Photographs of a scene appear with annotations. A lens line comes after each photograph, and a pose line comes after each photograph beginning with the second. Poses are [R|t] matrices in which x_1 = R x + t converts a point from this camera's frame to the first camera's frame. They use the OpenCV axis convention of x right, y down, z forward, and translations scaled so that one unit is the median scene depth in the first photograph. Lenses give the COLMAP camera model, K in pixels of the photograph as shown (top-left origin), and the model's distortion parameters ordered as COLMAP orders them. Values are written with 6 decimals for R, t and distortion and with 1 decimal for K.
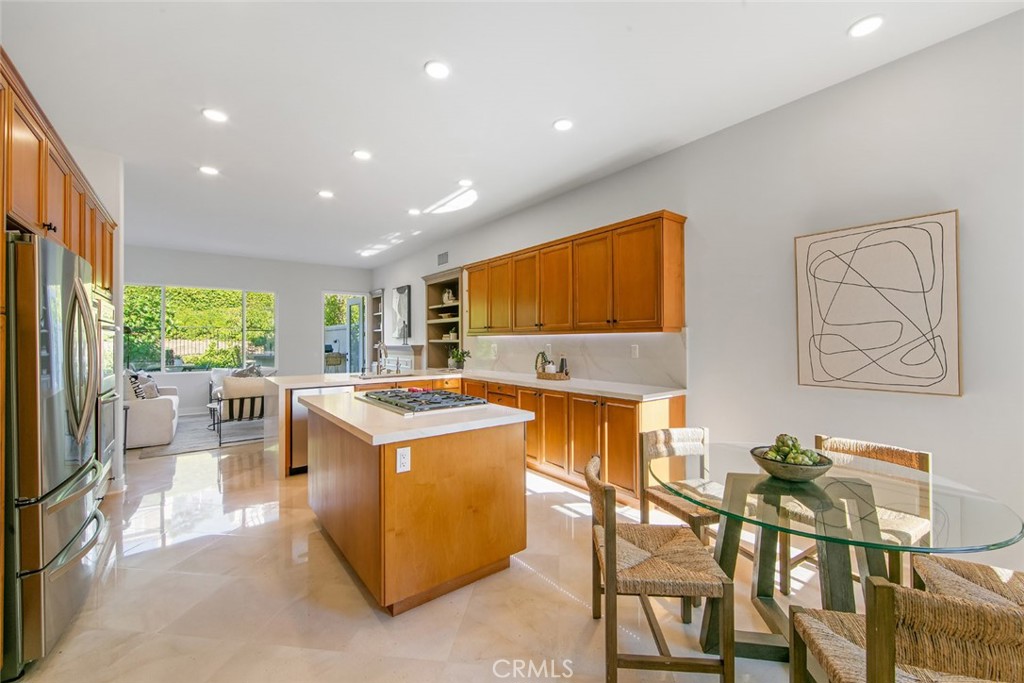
lens RADIAL K [[407.8, 0, 514.5], [0, 407.8, 340.8], [0, 0, 1]] dist [0.000300, 0.000326]
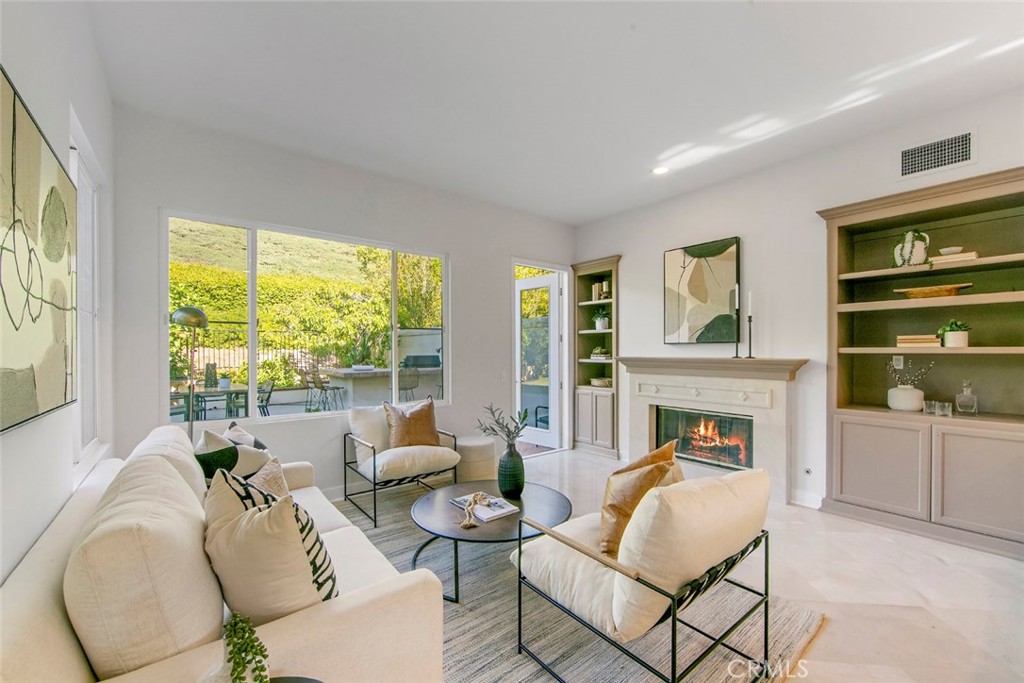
lens RADIAL K [[412.5, 0, 509.7], [0, 412.5, 353.9], [0, 0, 1]] dist [-0.001916, -0.000419]
pose [[0.999974, 0.001276, 0.007097, -0.391143], [-0.001344, 0.999954, 0.009521, 0.000764], [-0.007085, -0.009530, 0.999929, 0.360923]]
